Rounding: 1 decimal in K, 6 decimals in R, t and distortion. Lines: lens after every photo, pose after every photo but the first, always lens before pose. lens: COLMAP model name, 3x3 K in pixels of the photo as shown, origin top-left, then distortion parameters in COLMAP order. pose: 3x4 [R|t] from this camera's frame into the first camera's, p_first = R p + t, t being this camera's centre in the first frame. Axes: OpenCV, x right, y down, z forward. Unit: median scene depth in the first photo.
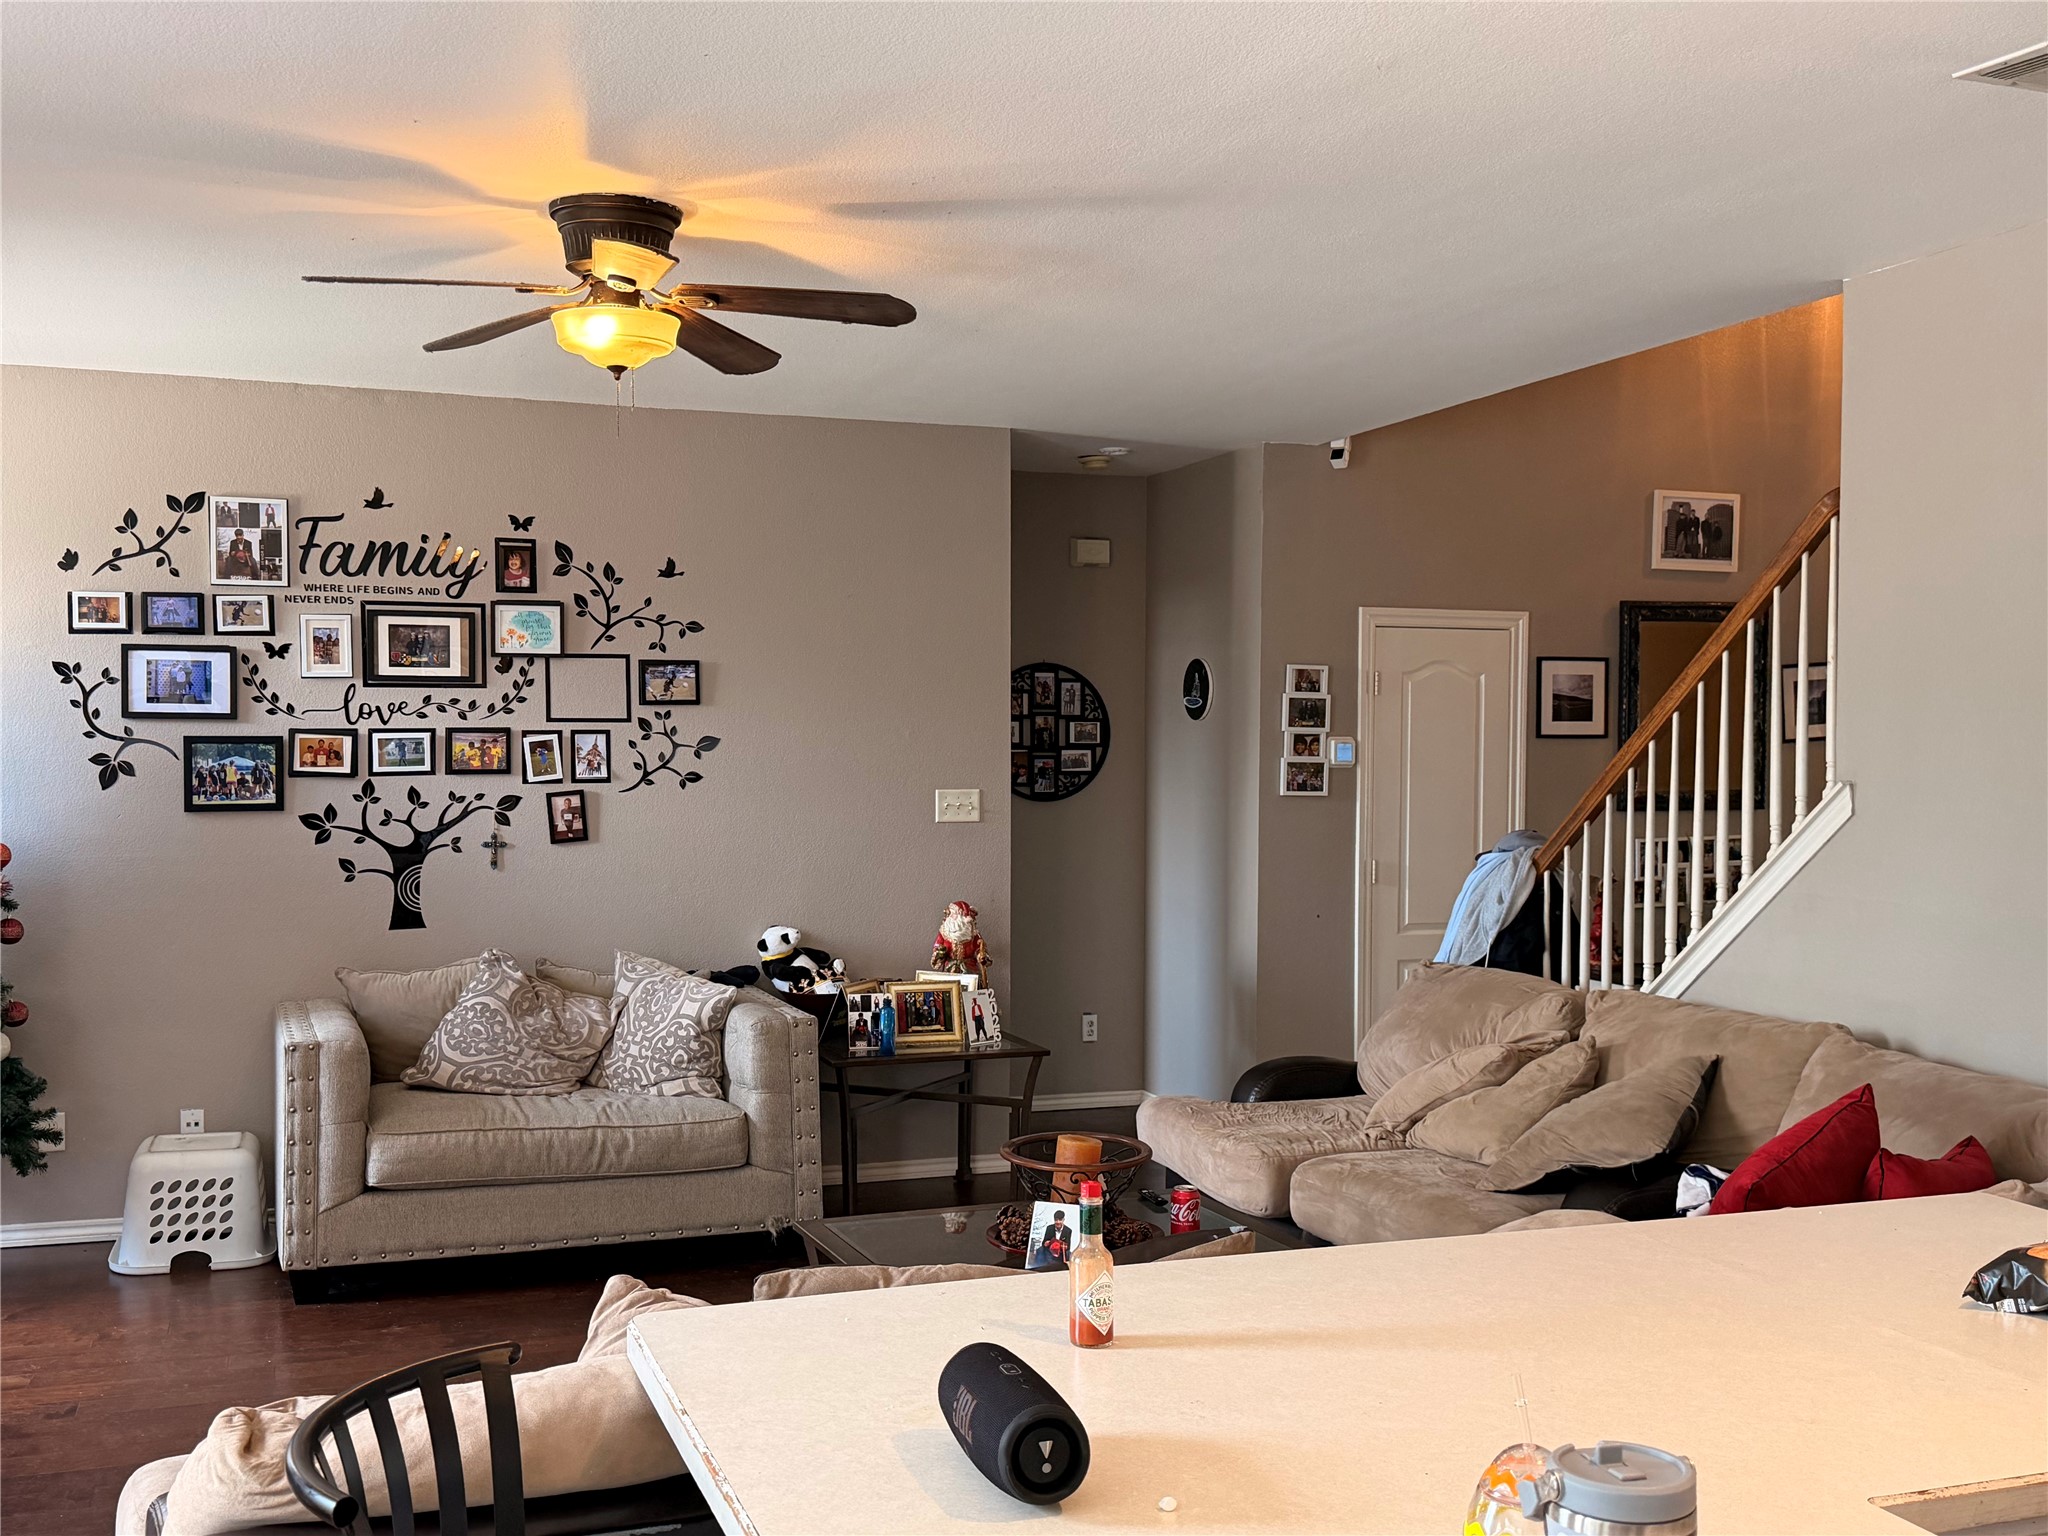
lens RADIAL K [[2014.4, 0, 1023.3], [0, 2014.4, 809.2], [0, 0, 1]] dist [0.205240, -0.491752]
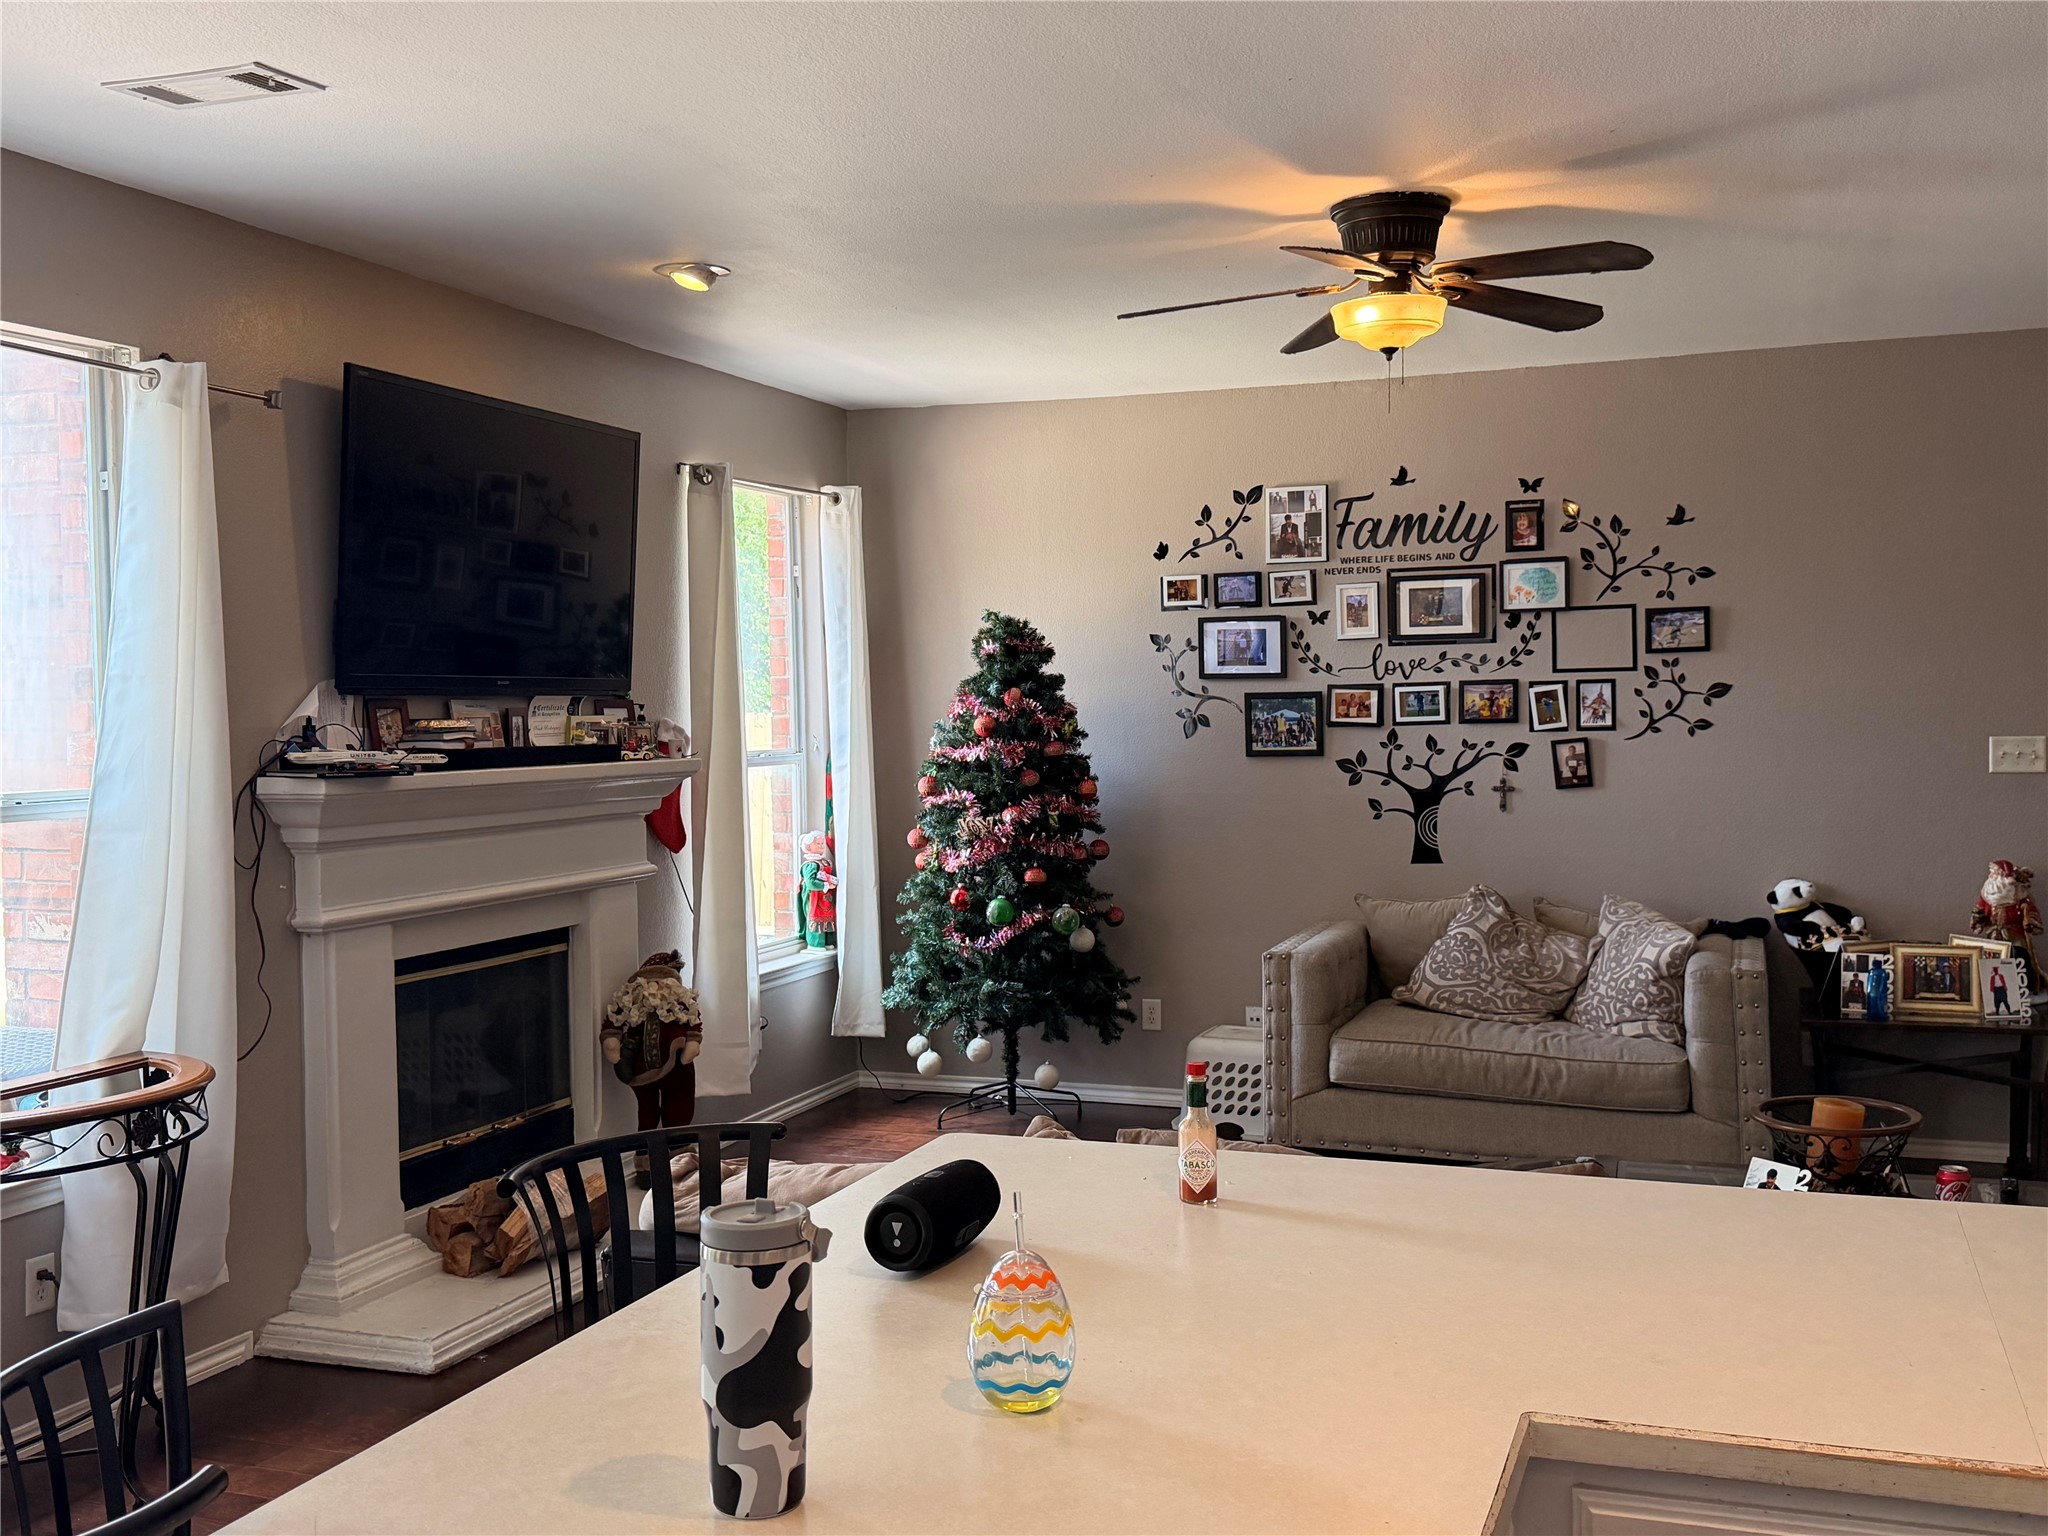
lens RADIAL K [[2014.4, 0, 1023.3], [0, 2014.4, 809.2], [0, 0, 1]] dist [0.205240, -0.491752]
pose [[0.767229, 0.021360, -0.641018, 0.242635], [-0.007759, 0.999681, 0.024025, 0.004498], [0.641327, -0.013459, 0.767150, 0.017712]]
